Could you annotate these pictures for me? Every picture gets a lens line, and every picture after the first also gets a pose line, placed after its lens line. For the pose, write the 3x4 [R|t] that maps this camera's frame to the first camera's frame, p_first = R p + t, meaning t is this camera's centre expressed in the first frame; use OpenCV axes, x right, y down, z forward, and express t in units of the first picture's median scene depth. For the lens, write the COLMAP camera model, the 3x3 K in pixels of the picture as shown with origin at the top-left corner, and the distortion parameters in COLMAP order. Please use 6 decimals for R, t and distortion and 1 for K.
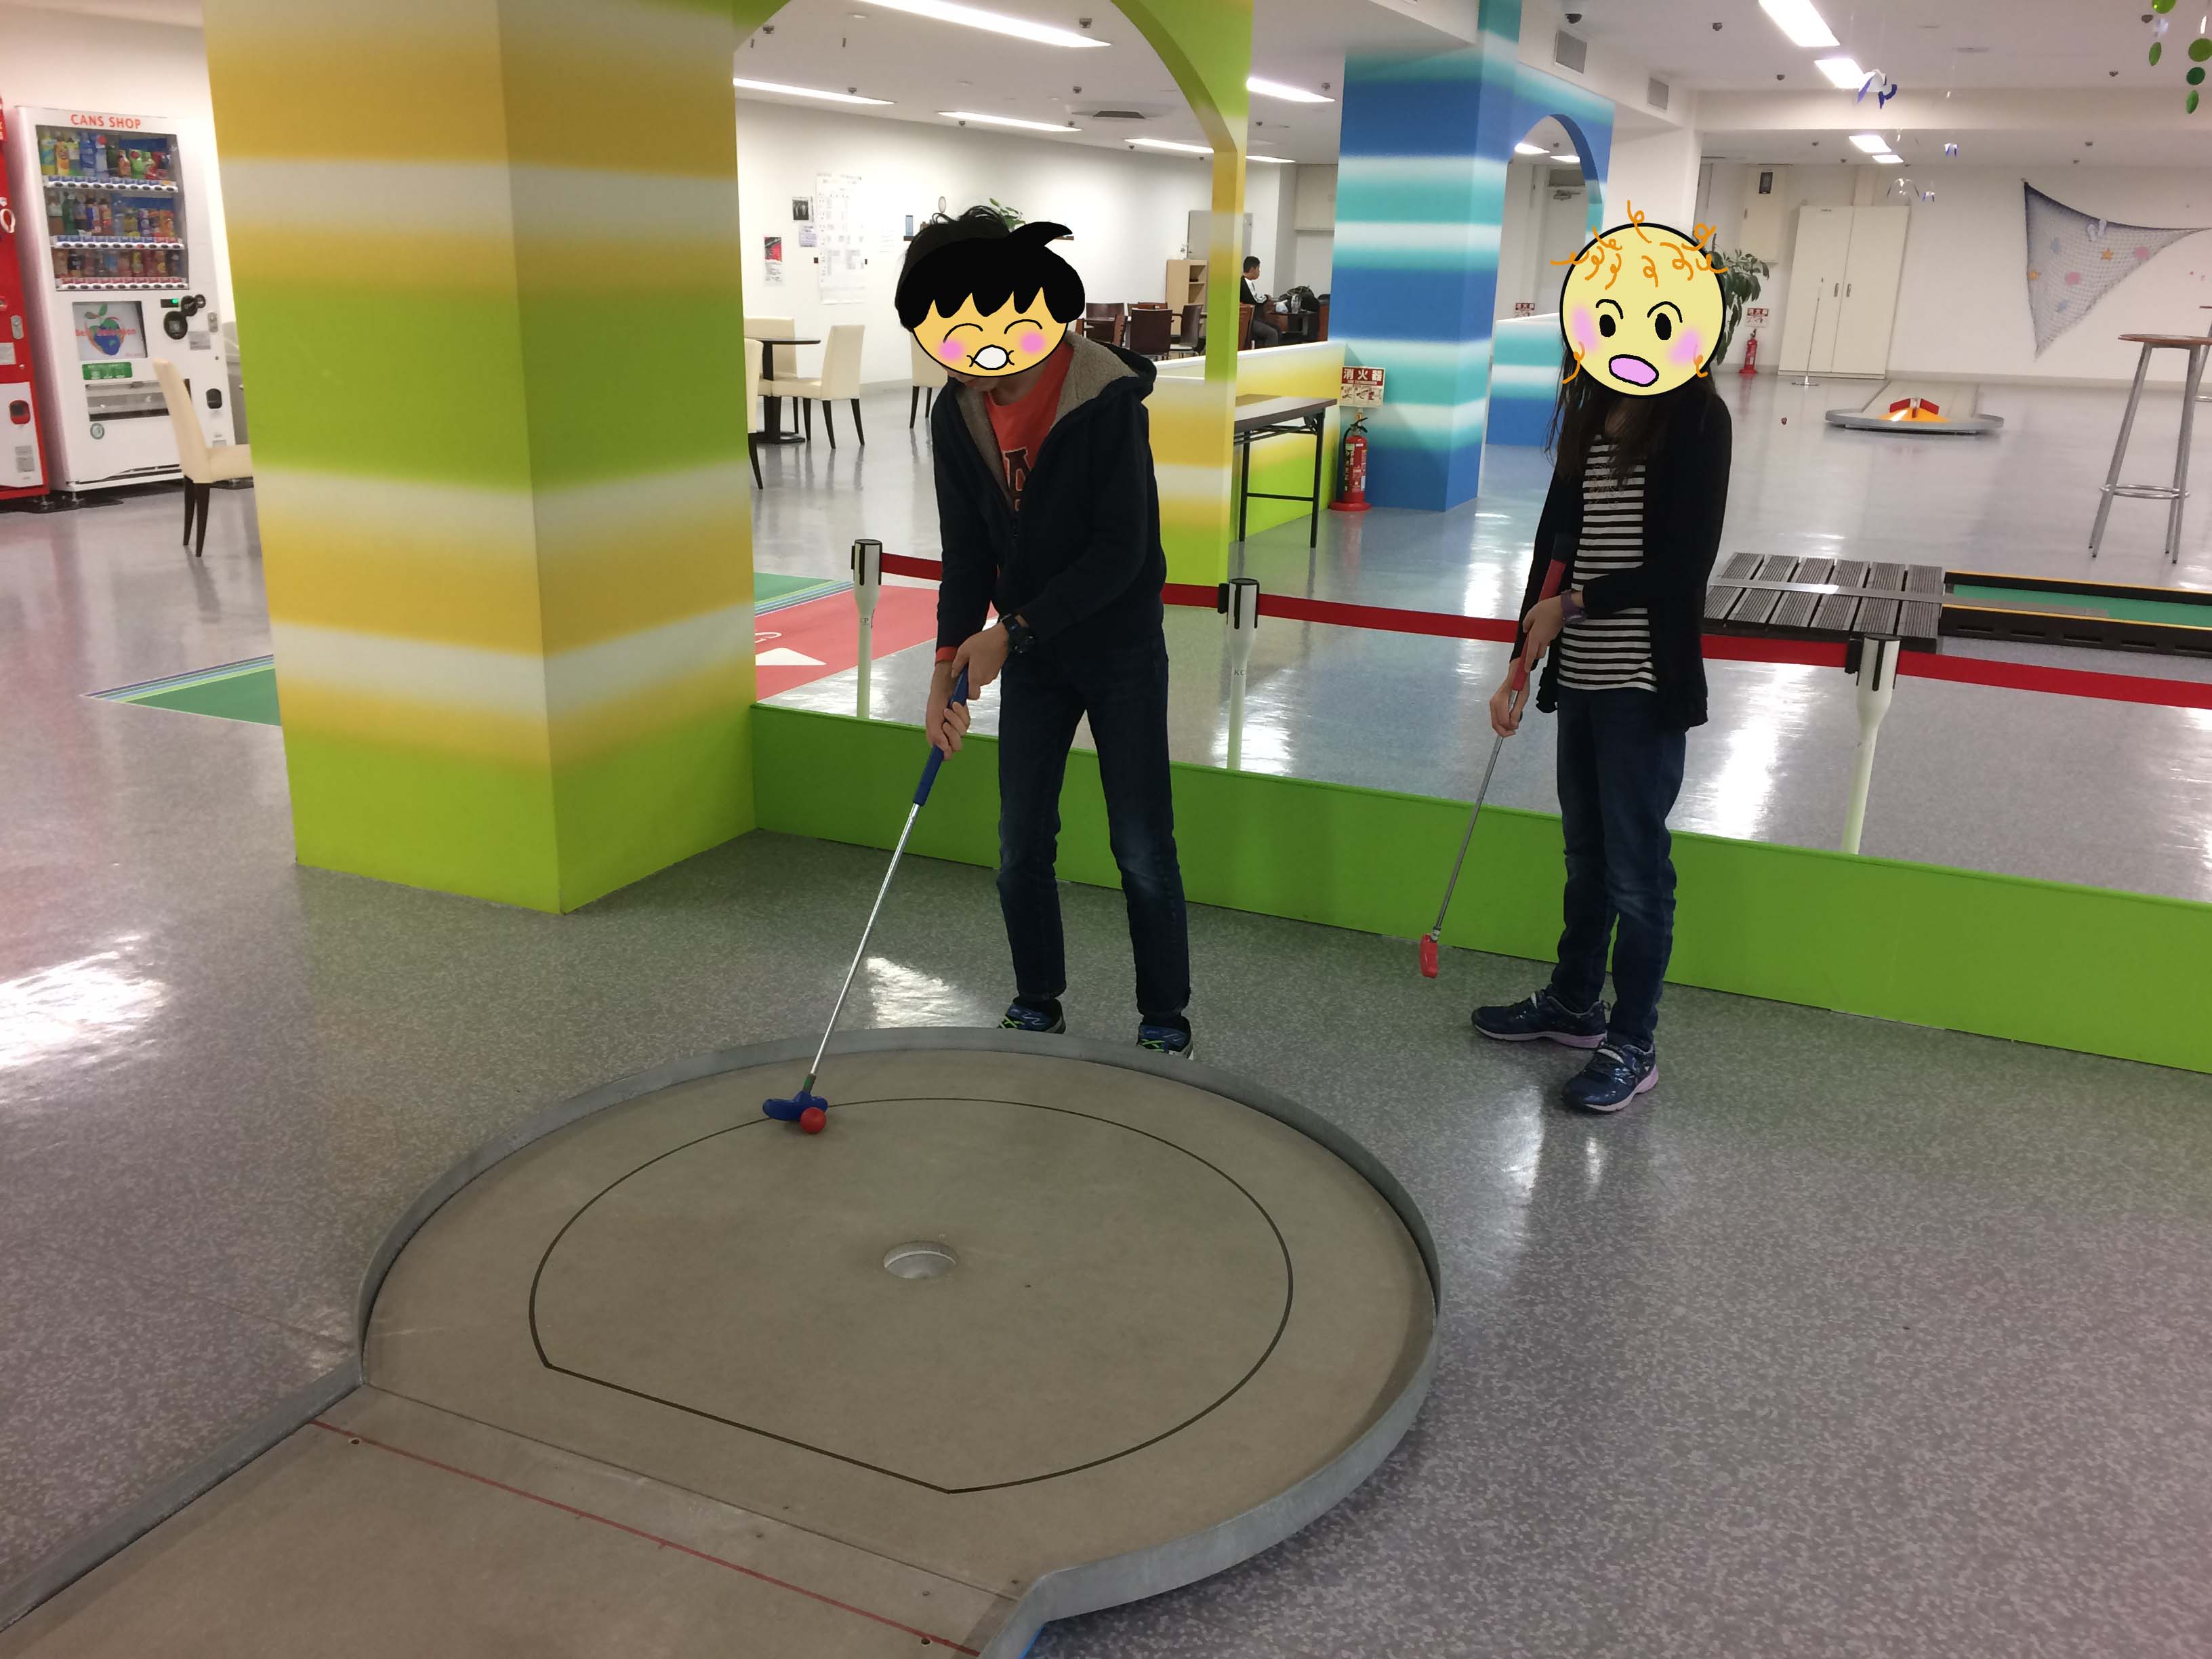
lens RADIAL K [[1869.4, 0, 1092.3], [0, 1869.4, 854.3], [0, 0, 1]] dist [0.064380, -0.077317]
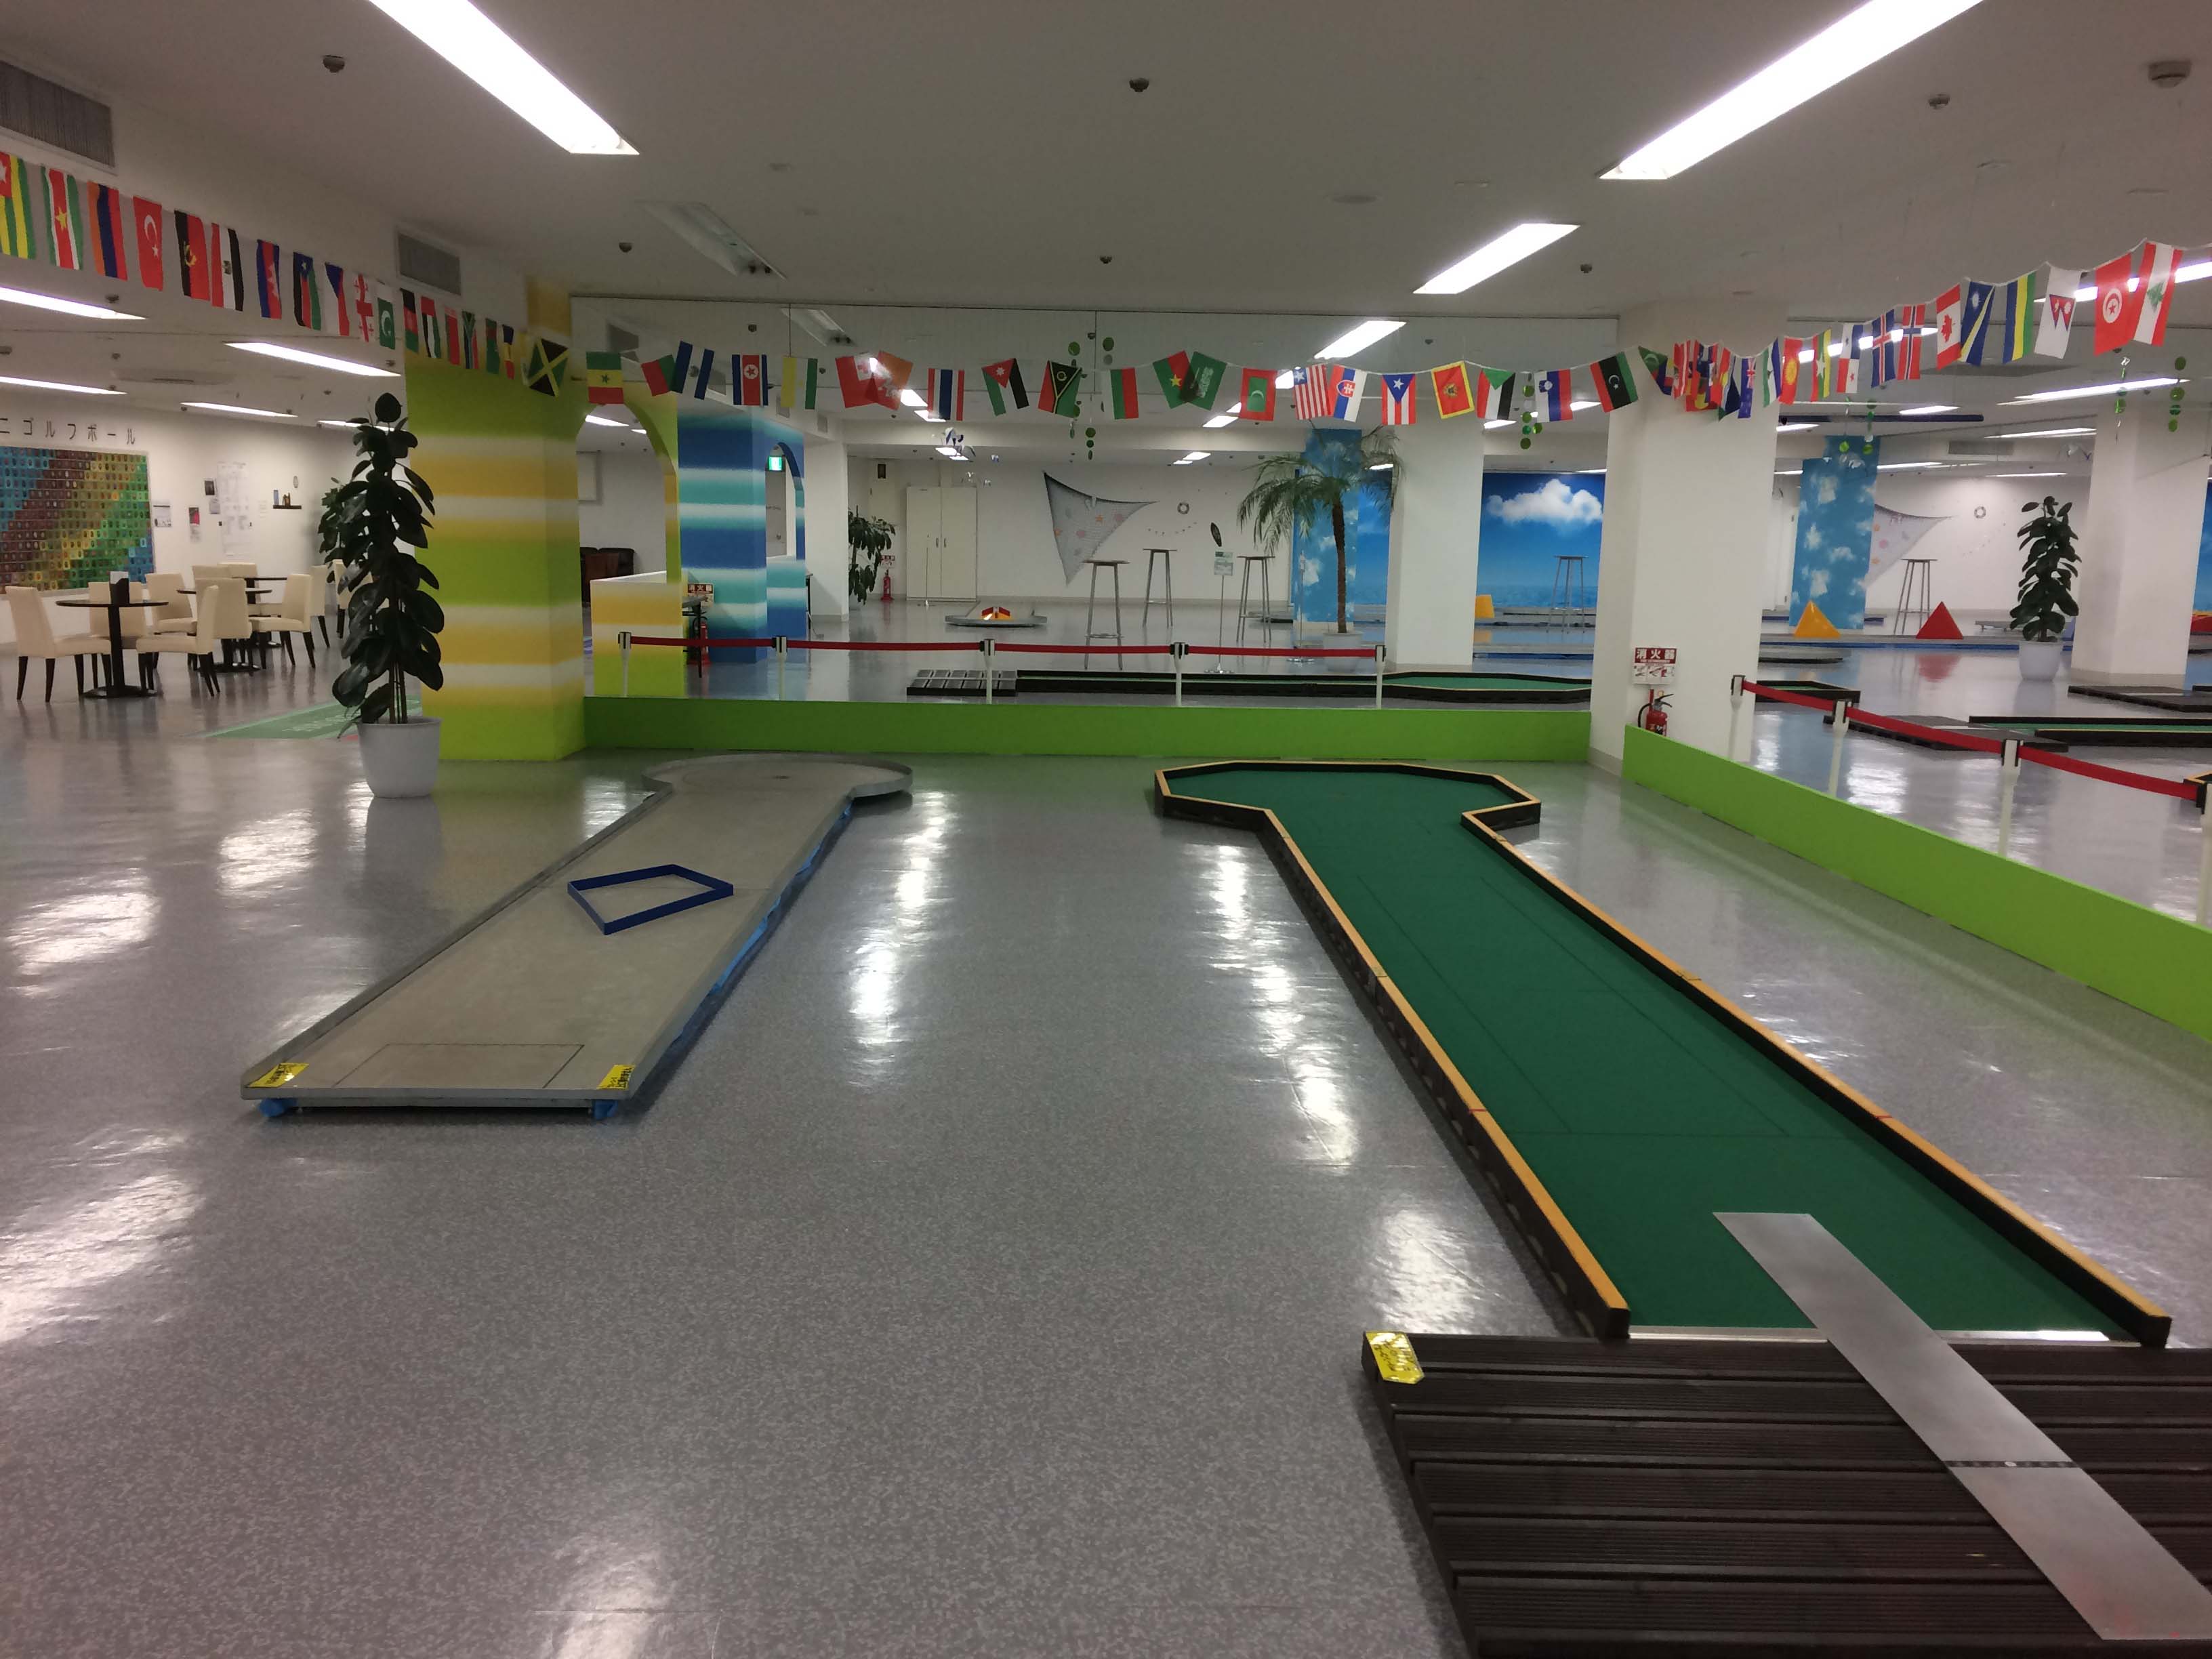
lens RADIAL K [[1869.4, 0, 1092.3], [0, 1869.4, 854.3], [0, 0, 1]] dist [0.064380, -0.077317]
pose [[0.900533, -0.082374, 0.426913, -0.186215], [0.136476, 0.985817, -0.097669, 0.132196], [-0.412813, 0.146218, 0.899003, -0.430836]]
